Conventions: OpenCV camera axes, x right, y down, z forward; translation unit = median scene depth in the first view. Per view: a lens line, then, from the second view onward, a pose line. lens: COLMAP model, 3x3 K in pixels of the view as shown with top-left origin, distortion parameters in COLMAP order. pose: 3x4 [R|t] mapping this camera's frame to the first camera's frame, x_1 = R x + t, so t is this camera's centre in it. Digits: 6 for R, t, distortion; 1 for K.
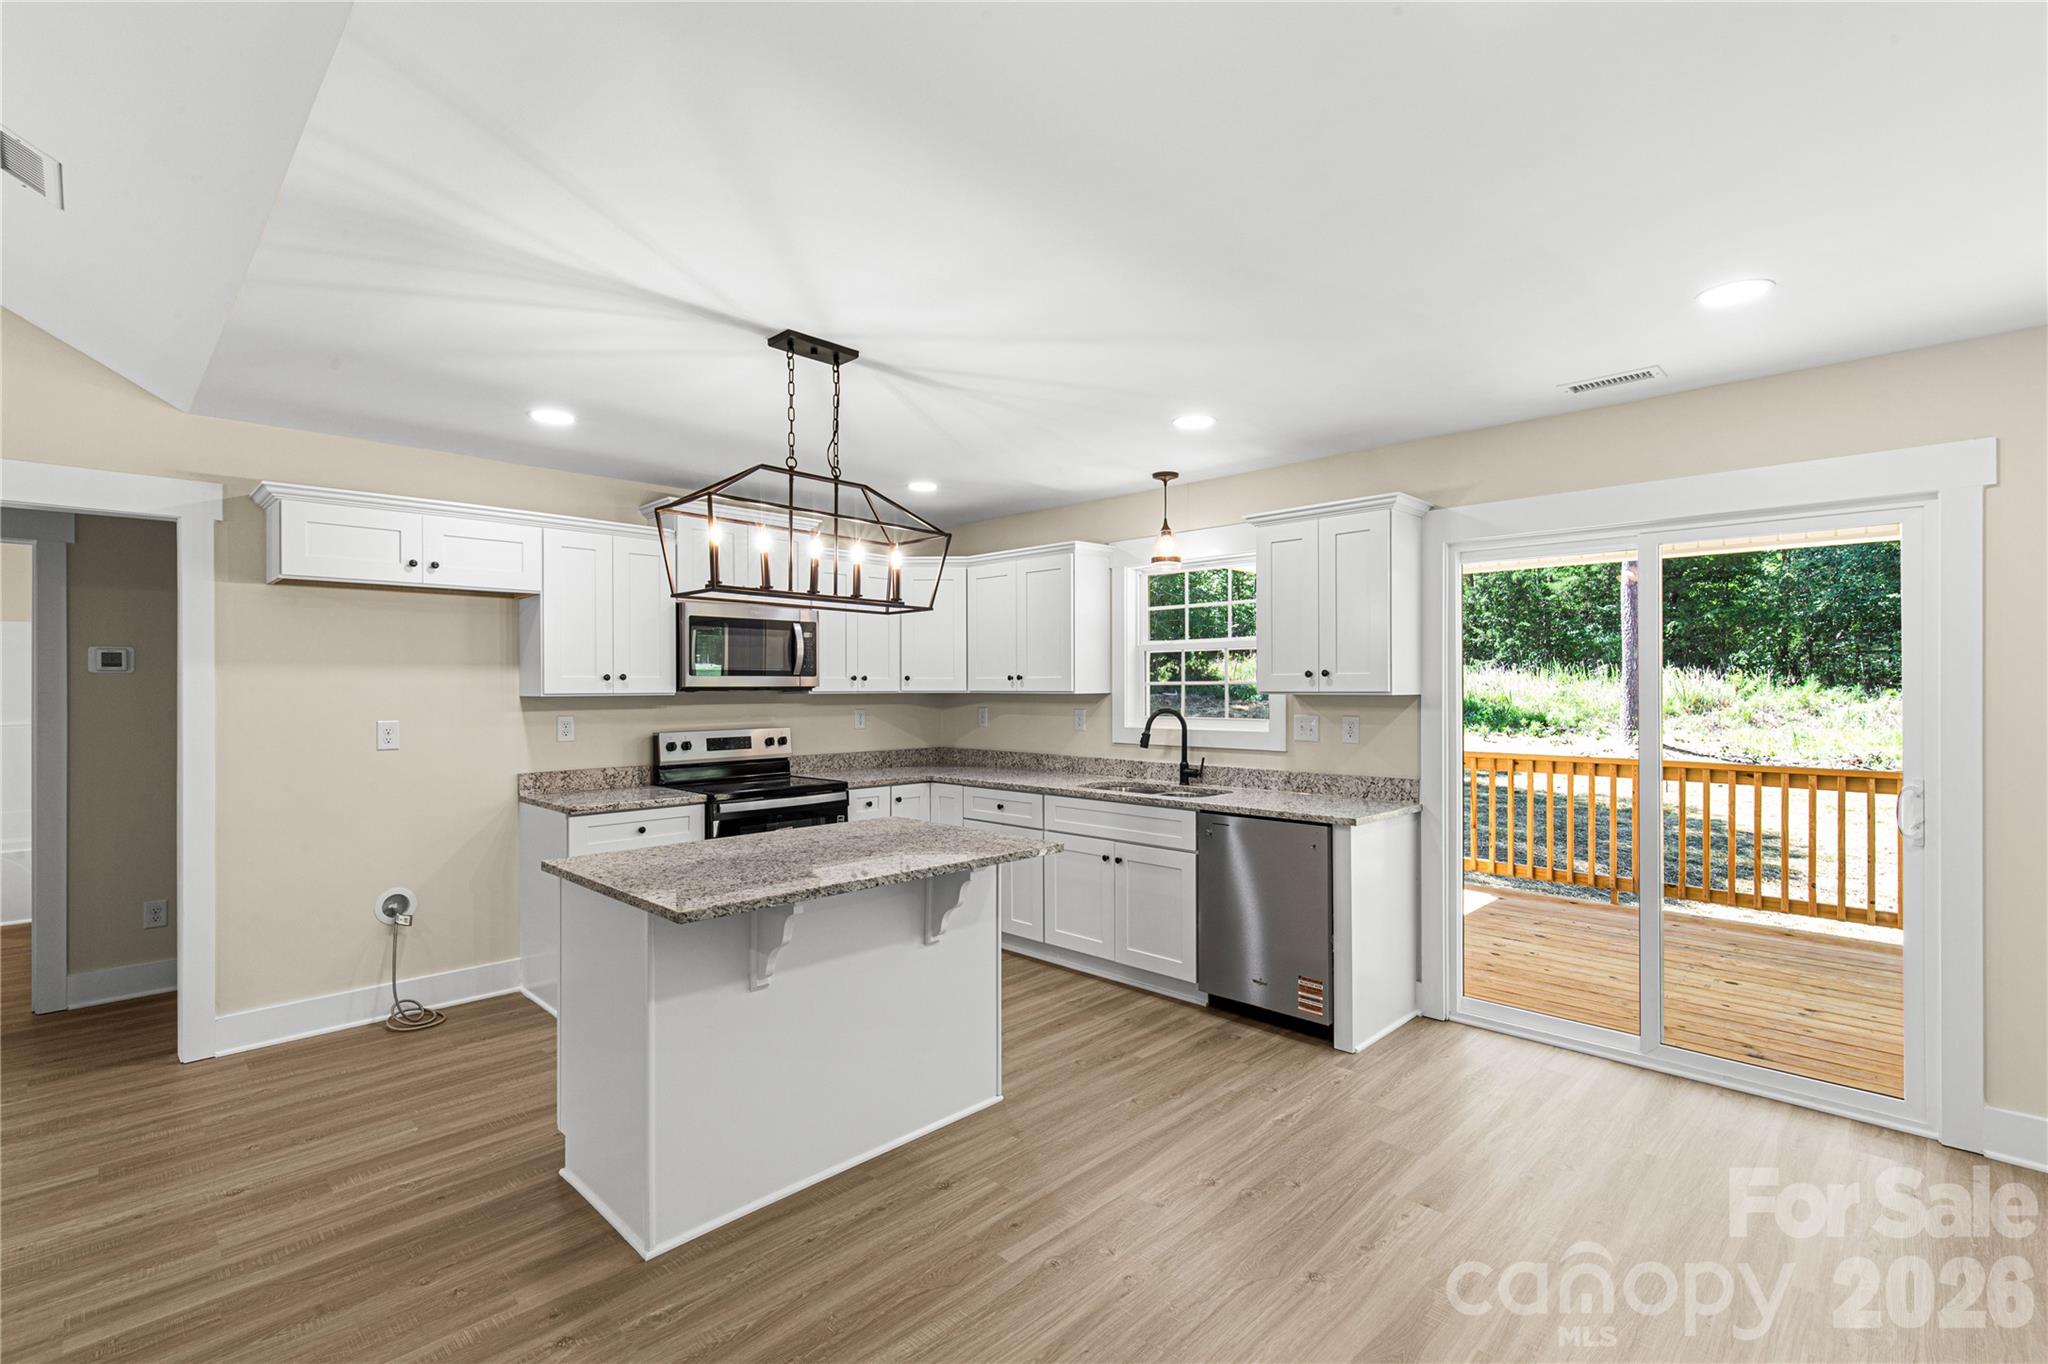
lens RADIAL K [[936.9, 0, 1053.5], [0, 936.9, 691.0], [0, 0, 1]] dist [0.009558, -0.002353]
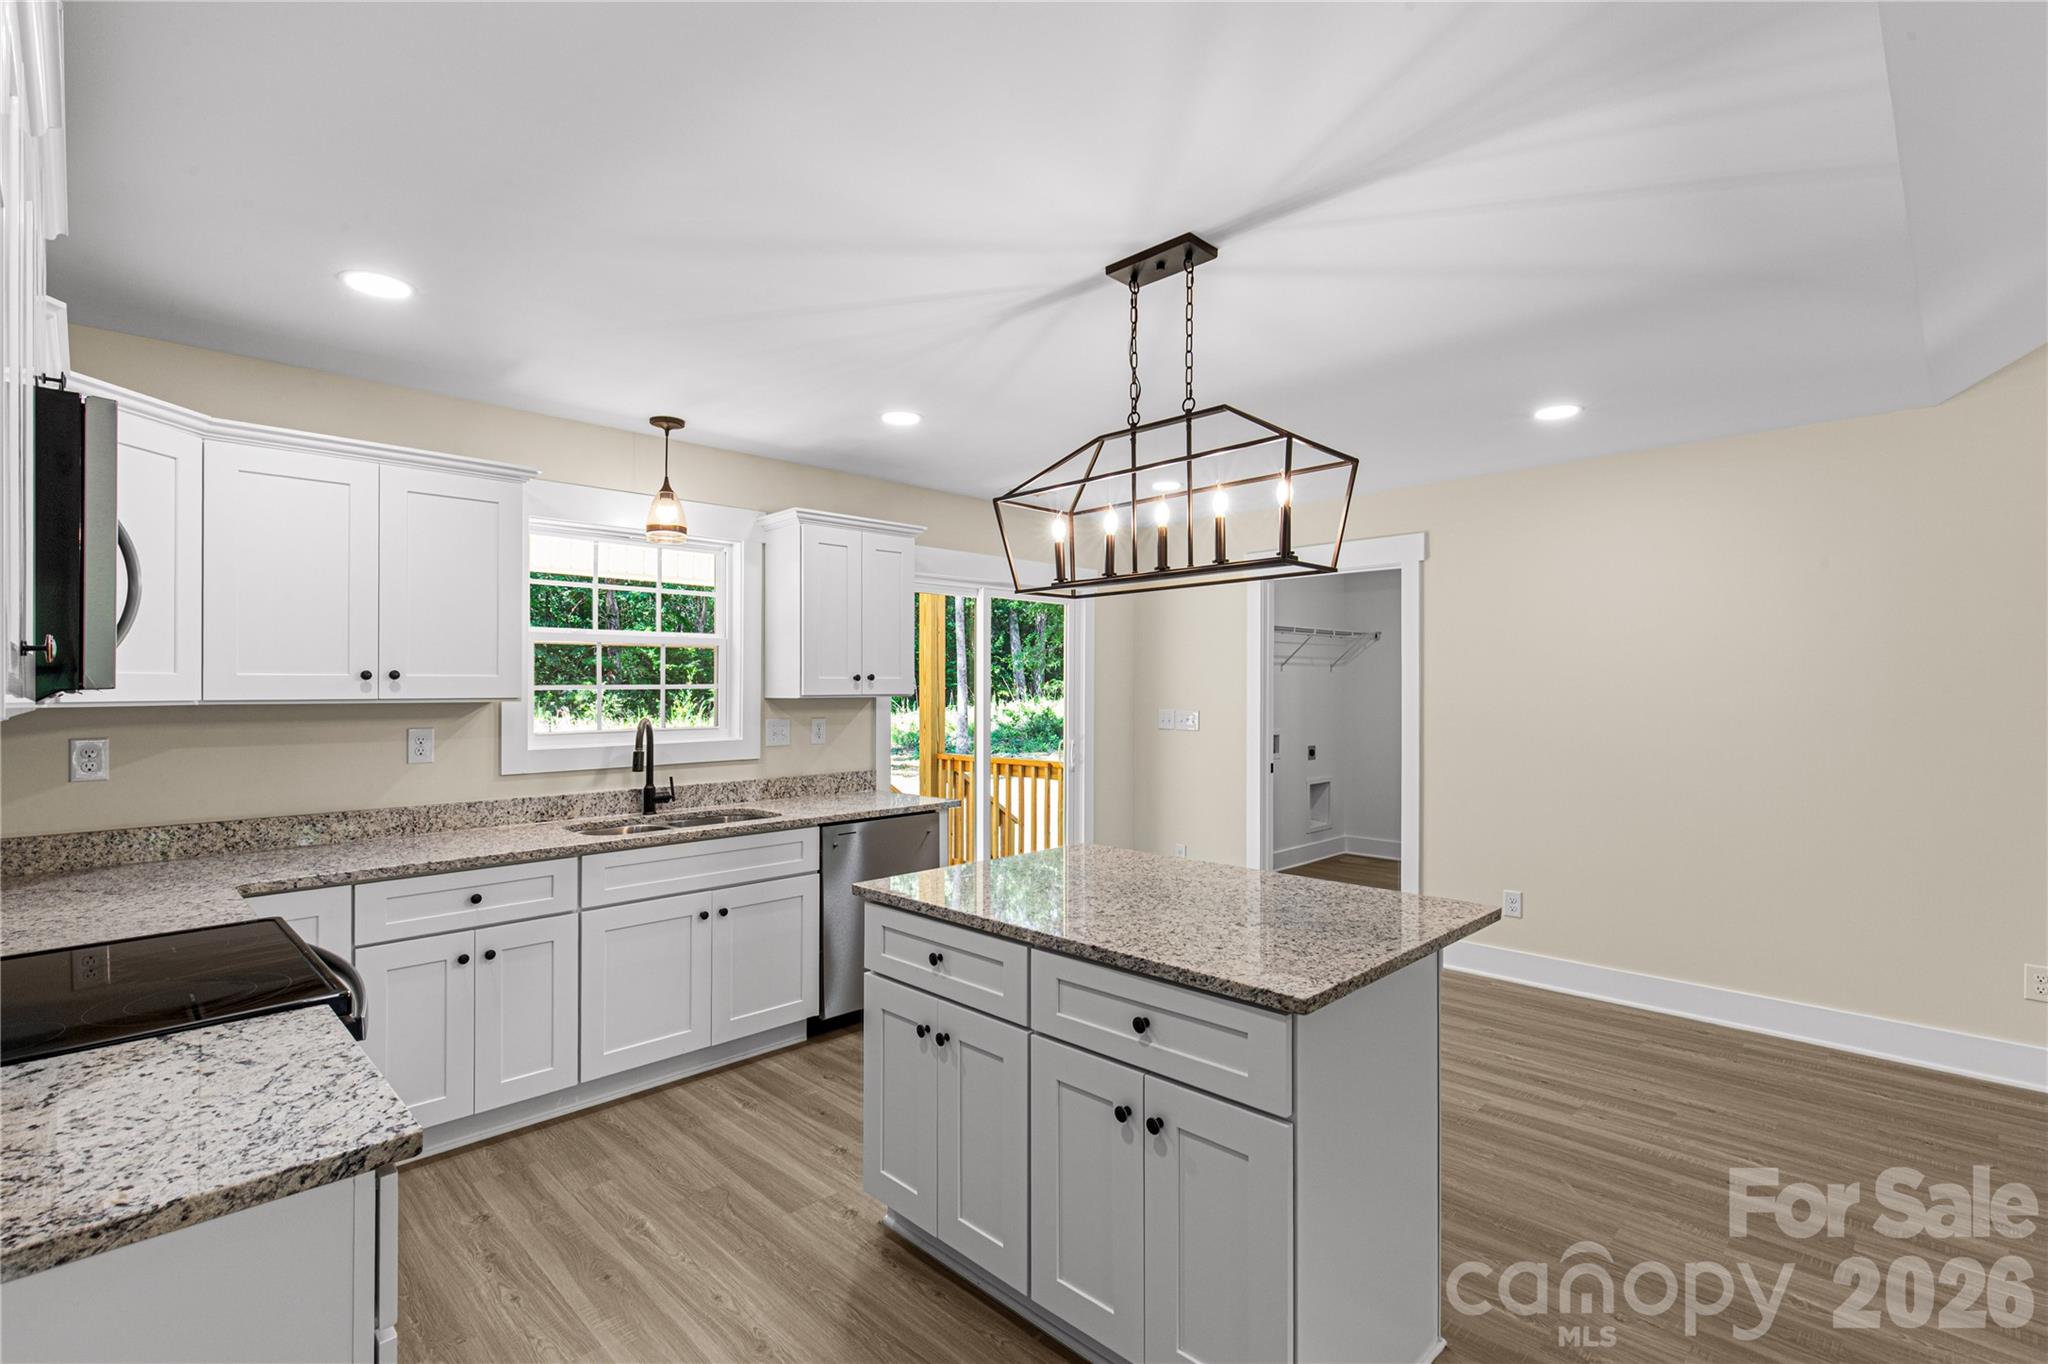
lens RADIAL K [[936.9, 0, 986.3], [0, 936.9, 692.4], [0, 0, 1]] dist [0.009558, -0.002353]
pose [[0.053183, -0.002660, 0.998581, -0.696386], [0.009673, 0.999951, 0.002149, -0.002215], [-0.998538, 0.009545, 0.053206, 0.730244]]
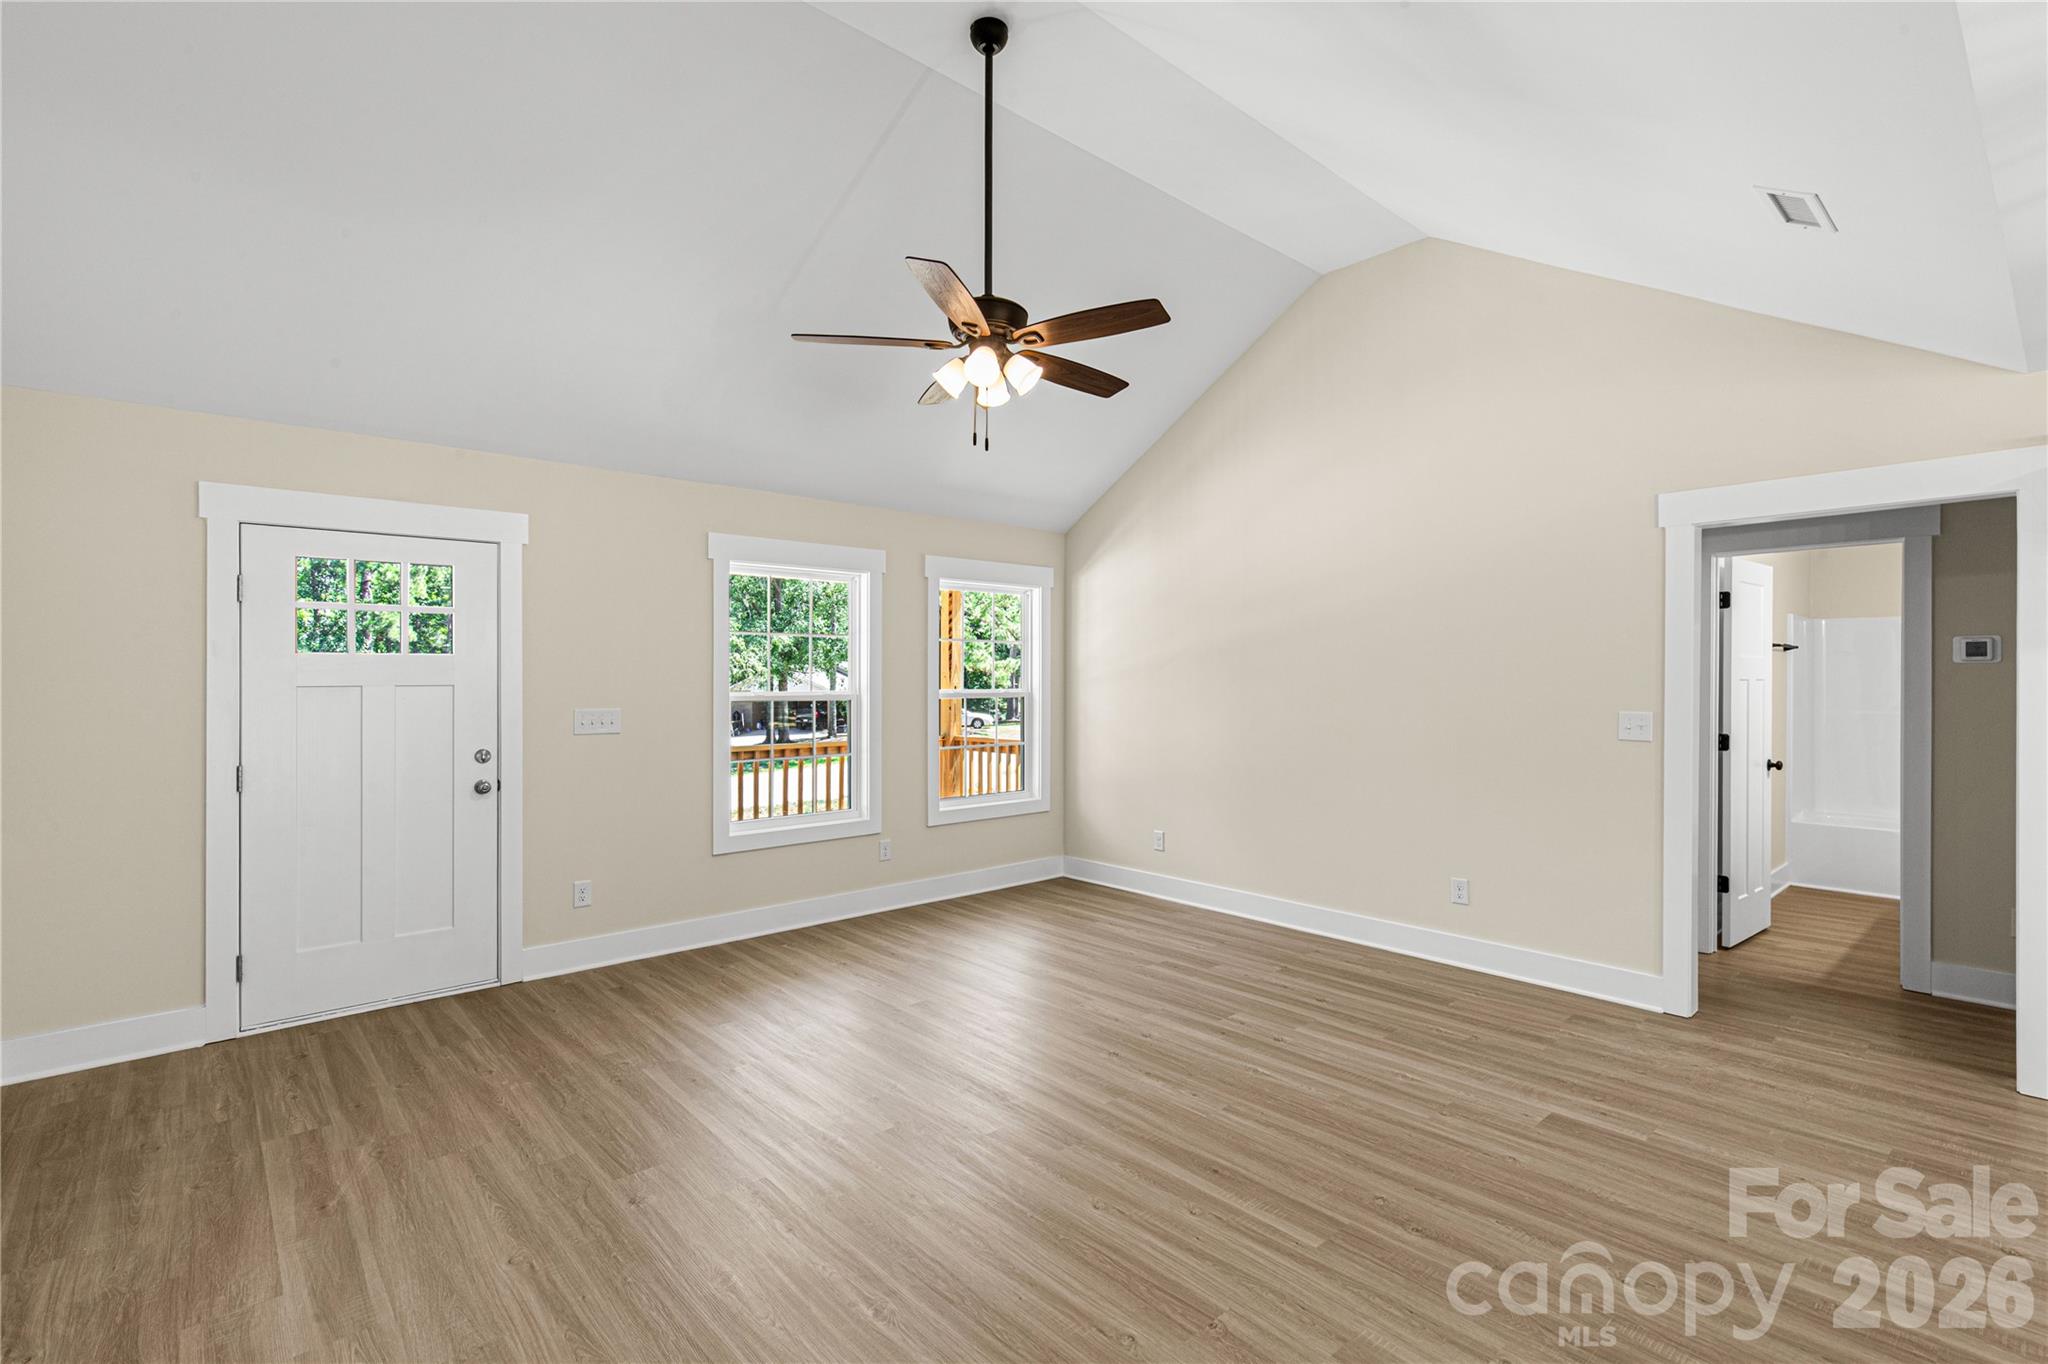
lens RADIAL K [[936.9, 0, 995.2], [0, 936.9, 677.3], [0, 0, 1]] dist [0.009558, -0.002353]
pose [[-0.098467, -0.001278, -0.995139, 0.062806], [-0.007083, 0.999975, -0.000584, 0.003339], [0.995115, 0.006991, -0.098474, 0.090543]]
